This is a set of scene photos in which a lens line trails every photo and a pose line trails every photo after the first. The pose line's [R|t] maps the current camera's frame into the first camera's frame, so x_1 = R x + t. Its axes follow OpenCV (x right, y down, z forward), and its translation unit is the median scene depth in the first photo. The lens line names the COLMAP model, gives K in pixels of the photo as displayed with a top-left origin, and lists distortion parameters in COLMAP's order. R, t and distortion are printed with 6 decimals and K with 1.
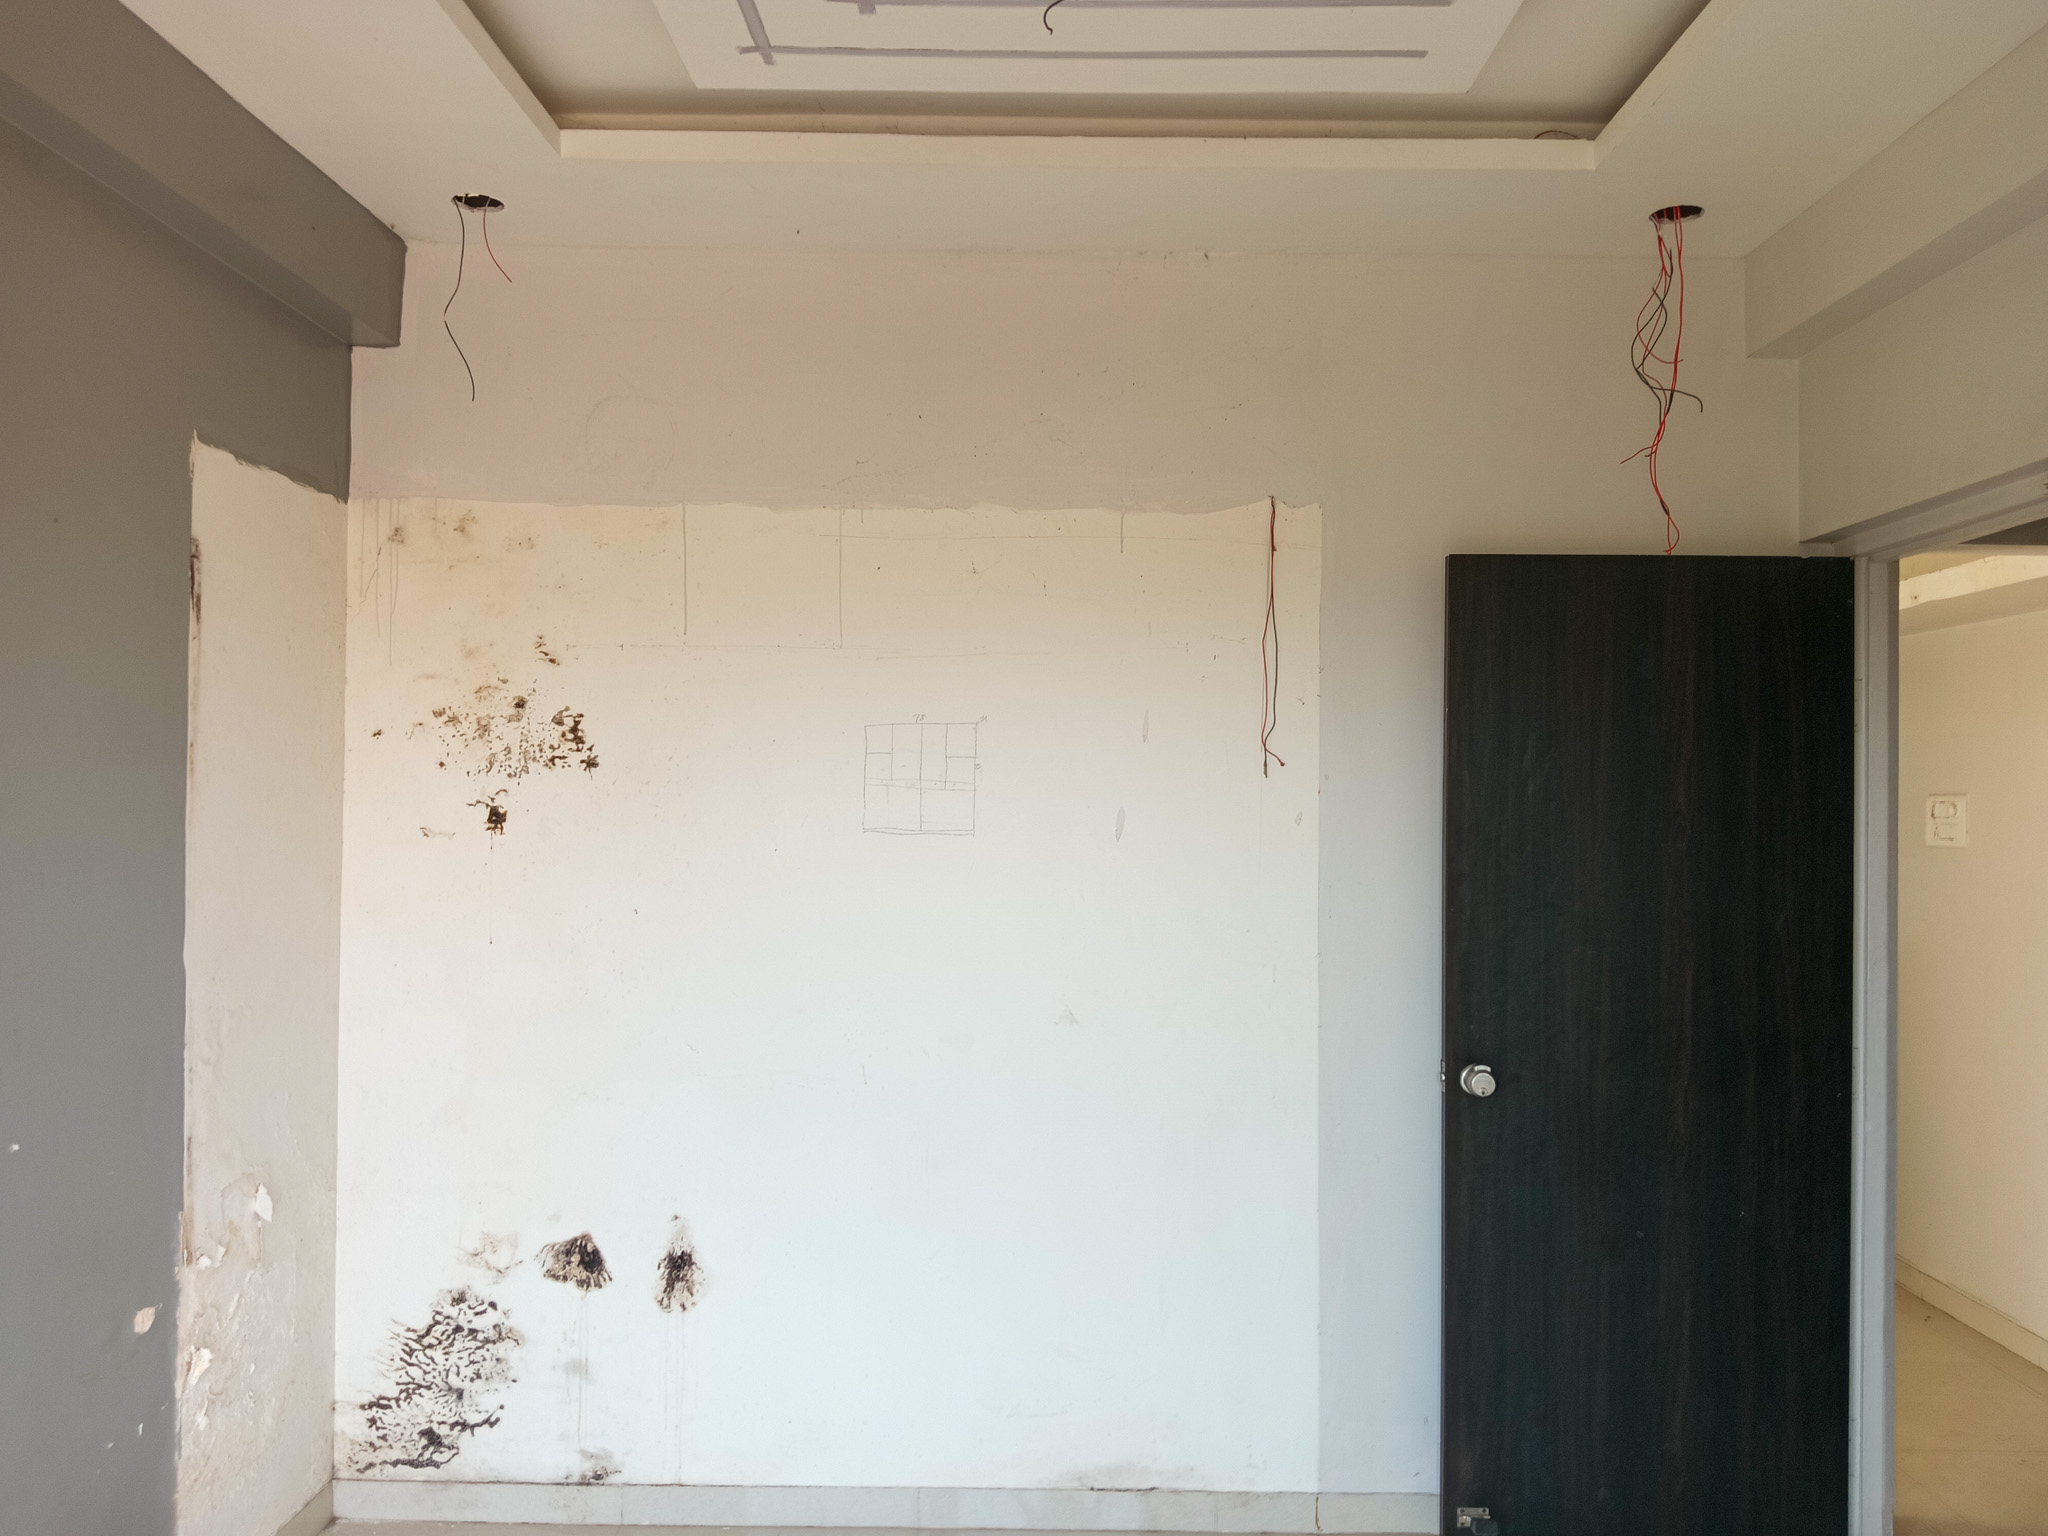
lens RADIAL K [[1662.9, 0, 1020.6], [0, 1662.9, 773.4], [0, 0, 1]] dist [0.090916, -0.211675]
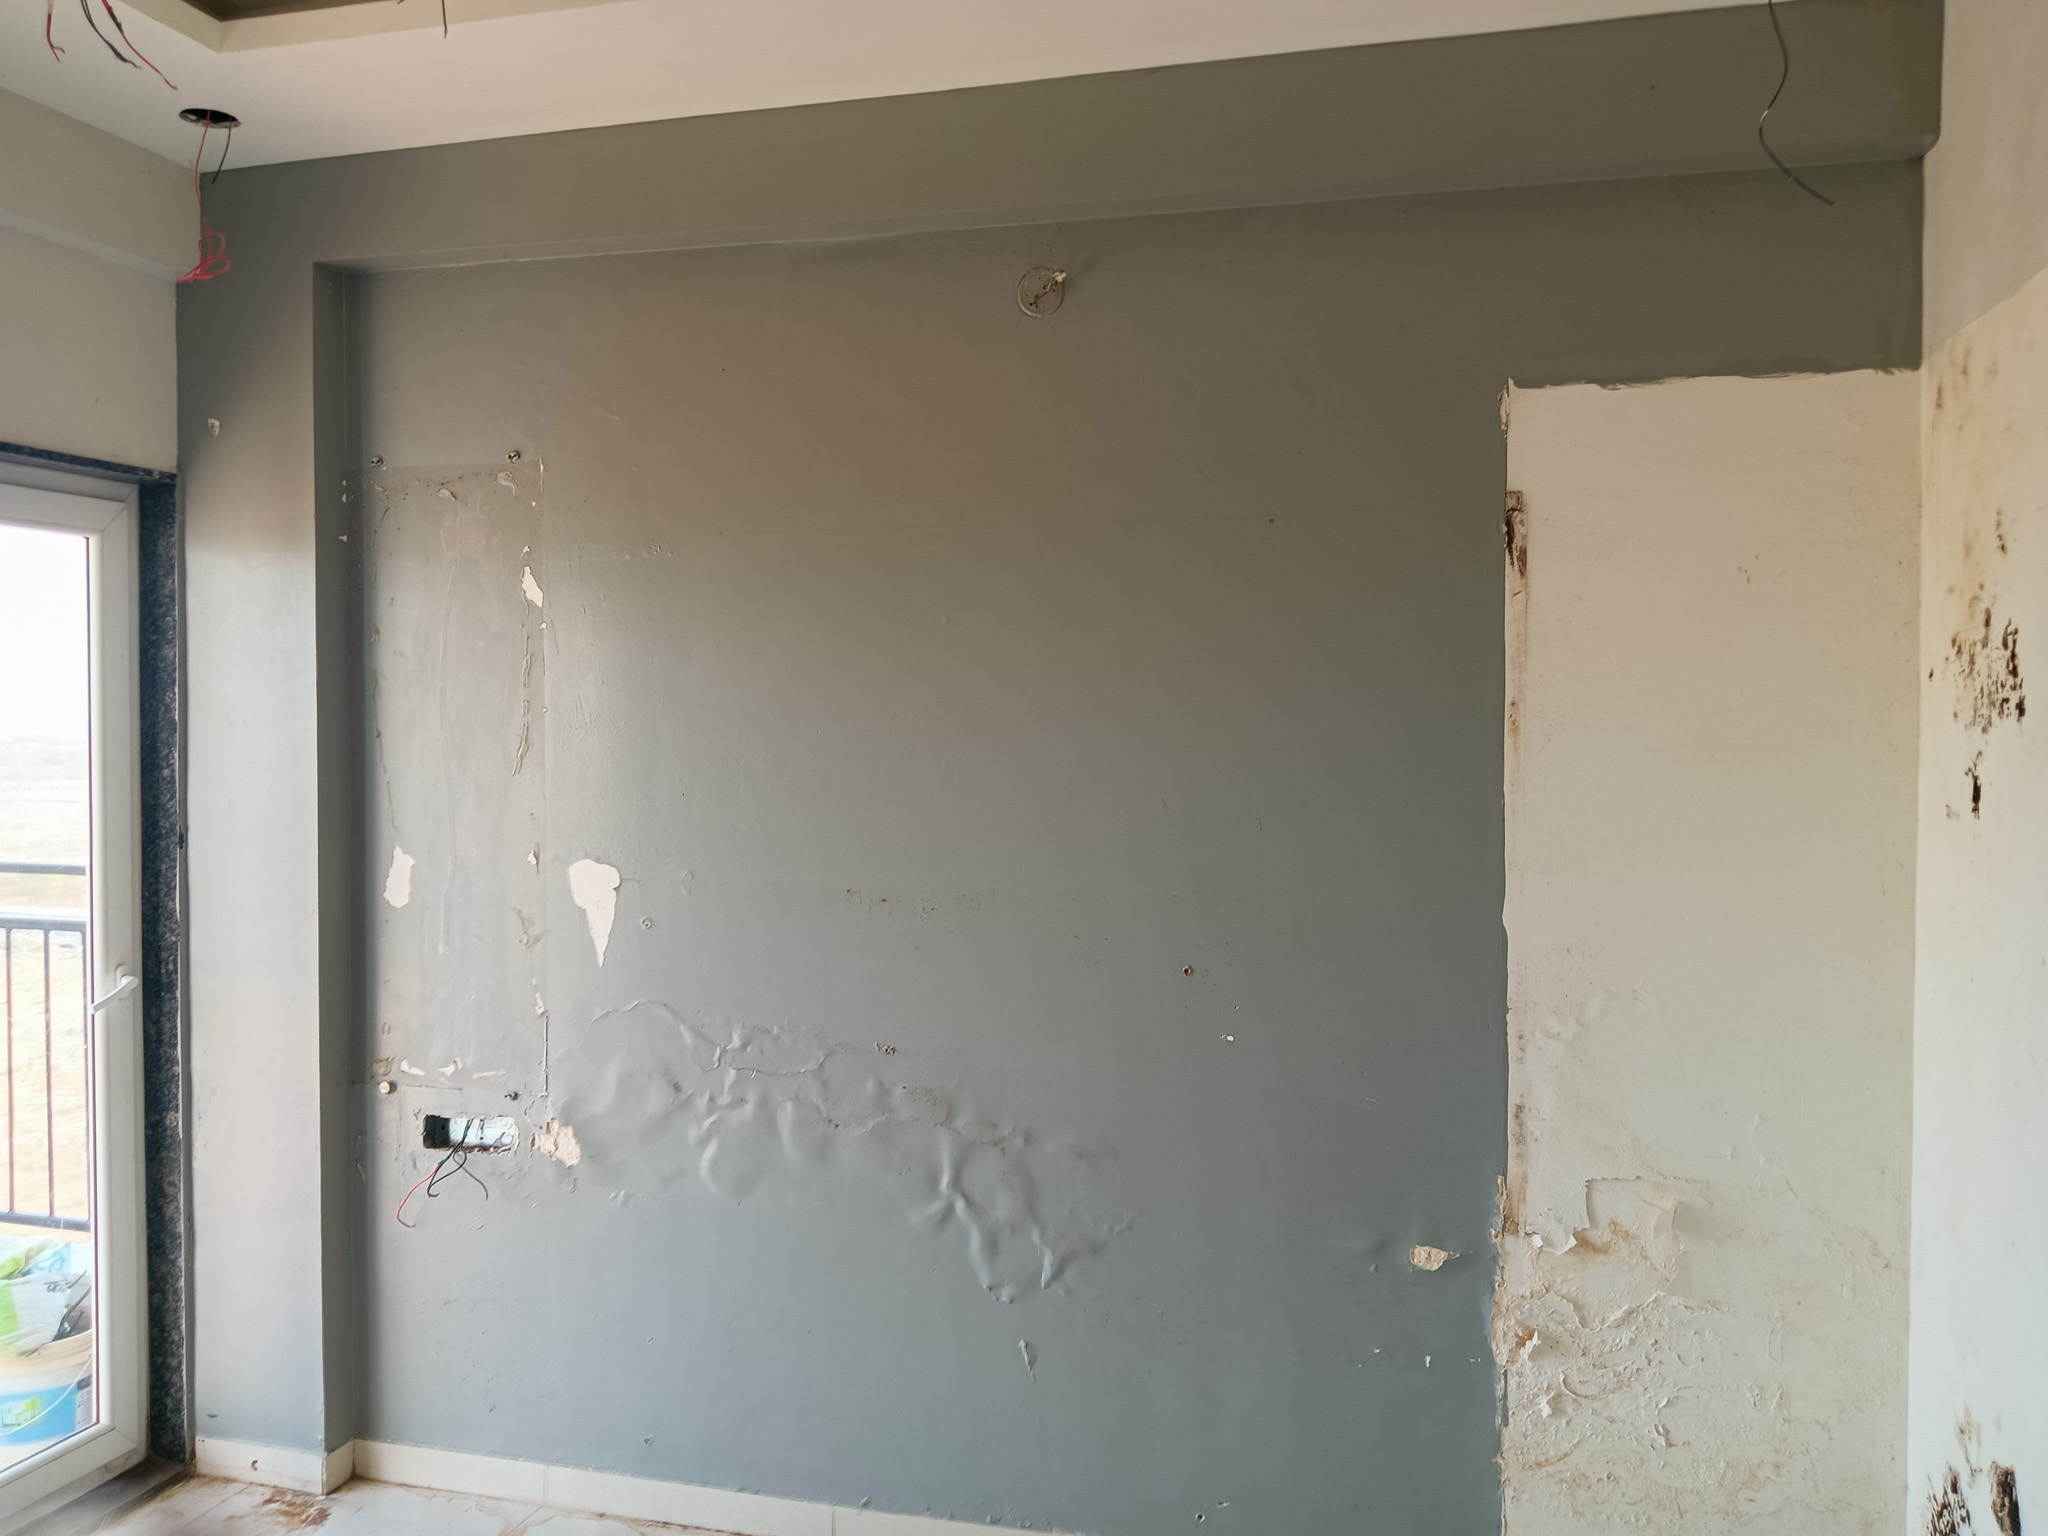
lens RADIAL K [[1662.9, 0, 1020.6], [0, 1662.9, 773.4], [0, 0, 1]] dist [0.090916, -0.211675]
pose [[-0.297396, 0.019654, -0.954552, 0.460785], [0.011169, 0.999791, 0.017106, 0.003102], [0.954689, -0.005574, -0.297553, 0.898838]]
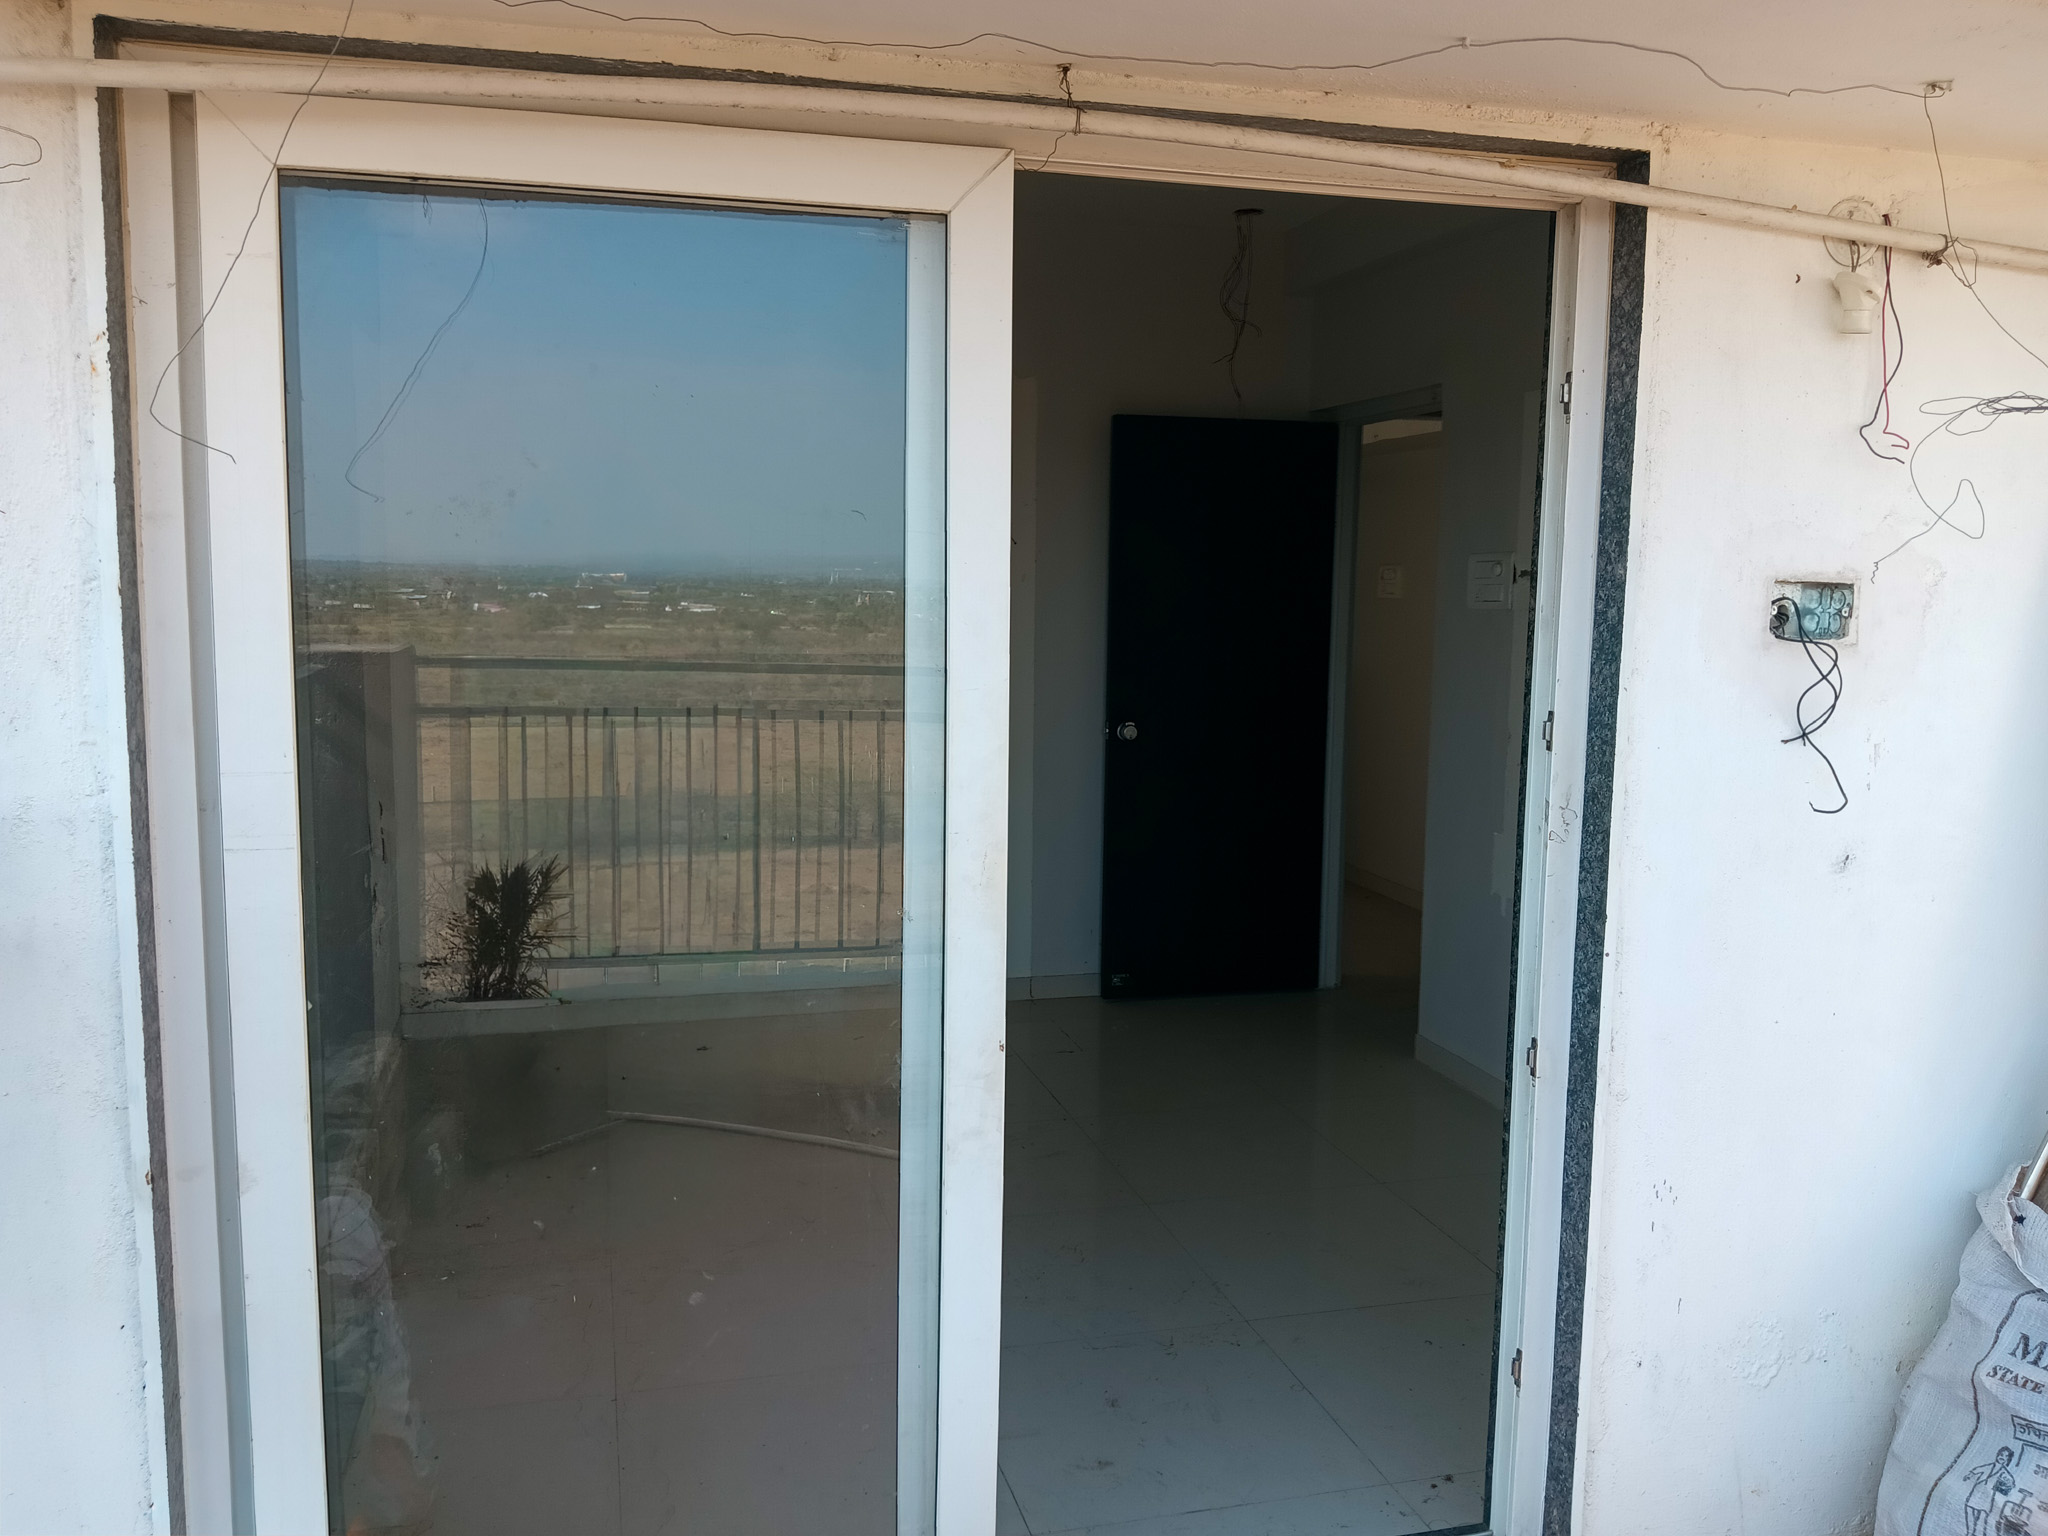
lens RADIAL K [[1662.9, 0, 1020.6], [0, 1662.9, 773.4], [0, 0, 1]] dist [0.090916, -0.211675]
pose [[0.960038, -0.026904, 0.278574, -0.319478], [-0.009250, 0.991775, 0.127663, 0.010704], [-0.279717, -0.125138, 0.951892, -0.618800]]
